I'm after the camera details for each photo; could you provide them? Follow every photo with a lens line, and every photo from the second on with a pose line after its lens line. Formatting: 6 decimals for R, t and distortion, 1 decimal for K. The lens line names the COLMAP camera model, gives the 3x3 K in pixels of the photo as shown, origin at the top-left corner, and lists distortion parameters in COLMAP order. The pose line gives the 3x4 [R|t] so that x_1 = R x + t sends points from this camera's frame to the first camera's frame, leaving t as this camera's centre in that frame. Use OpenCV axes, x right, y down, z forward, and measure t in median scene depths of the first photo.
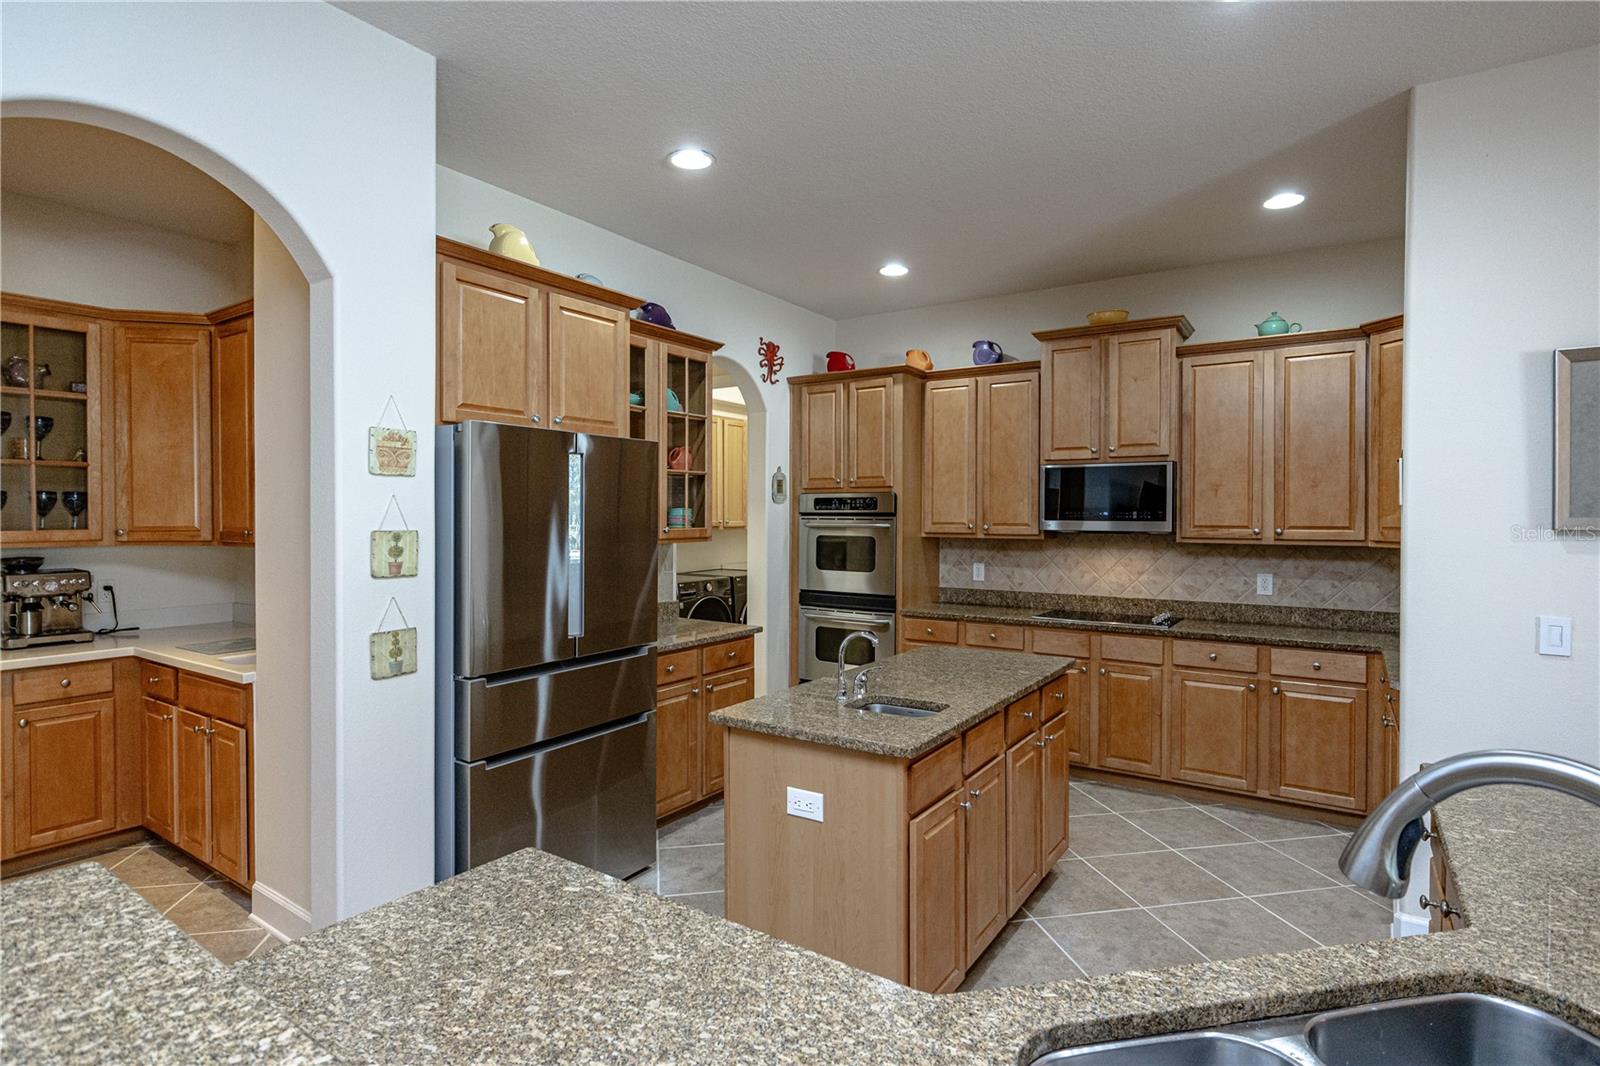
lens RADIAL K [[802.1, 0, 800.0], [0, 802.1, 533.0], [0, 0, 1]] dist [0.000859, 0.000011]
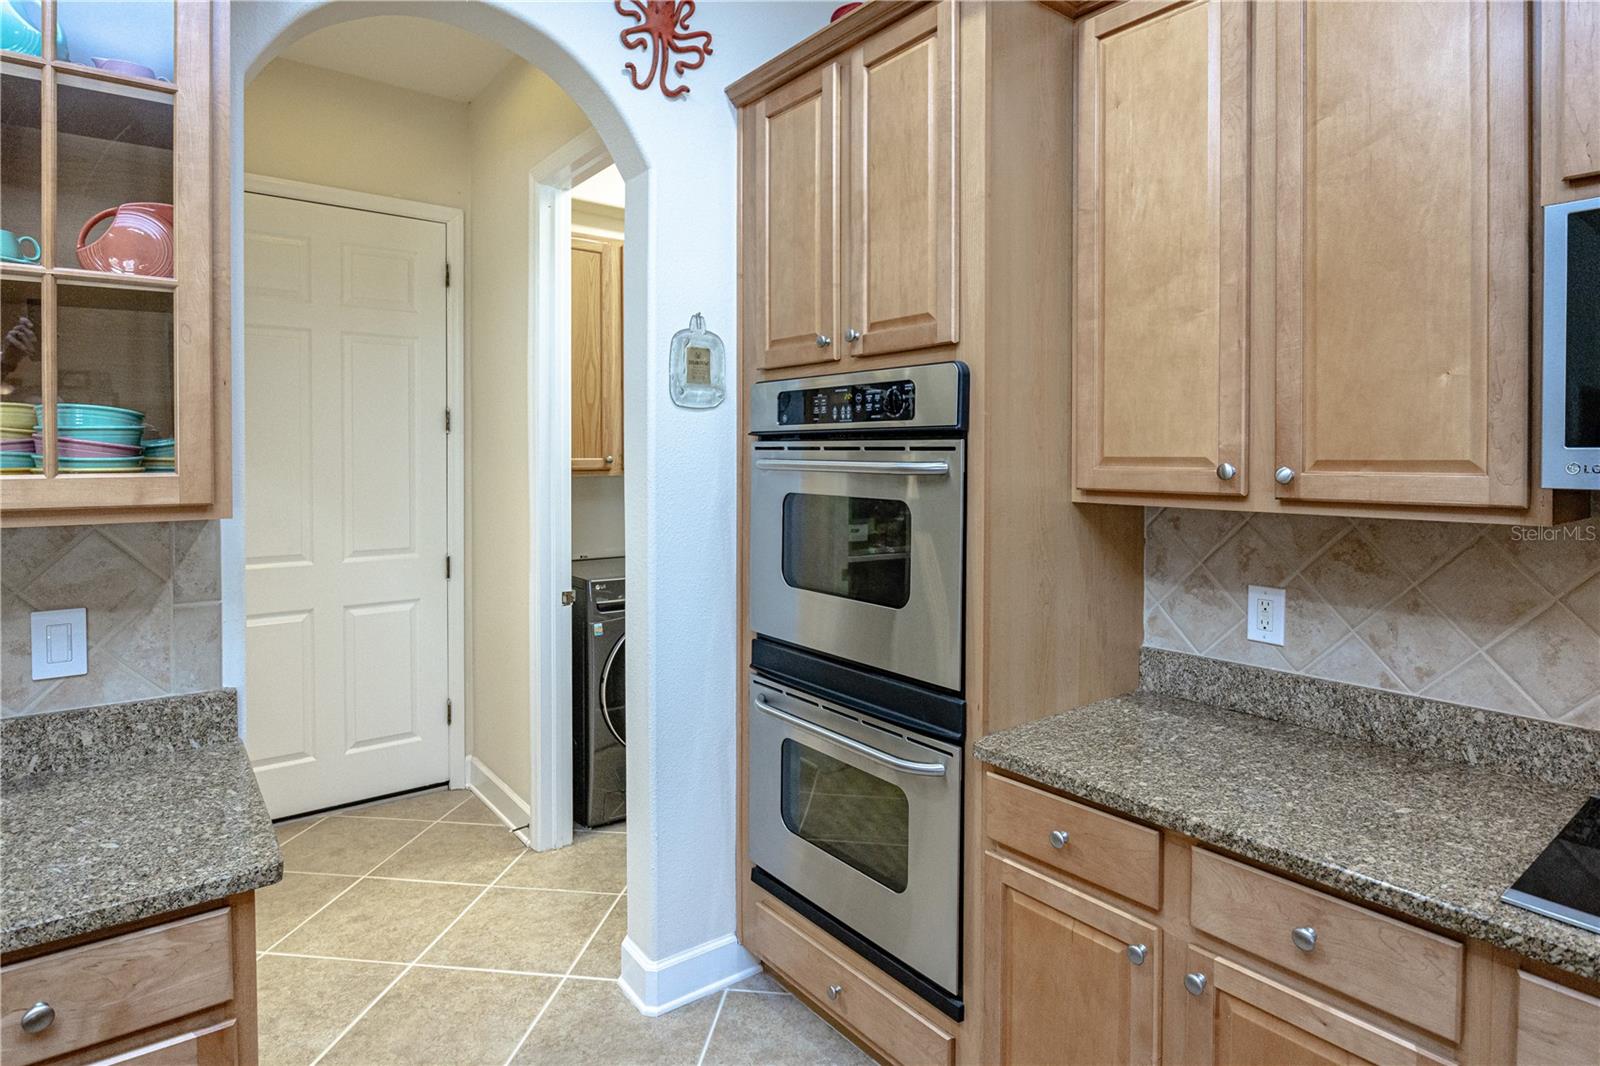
lens RADIAL K [[882.5, 0, 807.3], [0, 882.5, 466.7], [0, 0, 1]] dist [-0.006023, -0.000936]
pose [[0.954281, 0.001399, -0.298909, 0.156398], [-0.002379, 0.999993, -0.002914, -0.008181], [0.298903, 0.003492, 0.954277, 0.625218]]
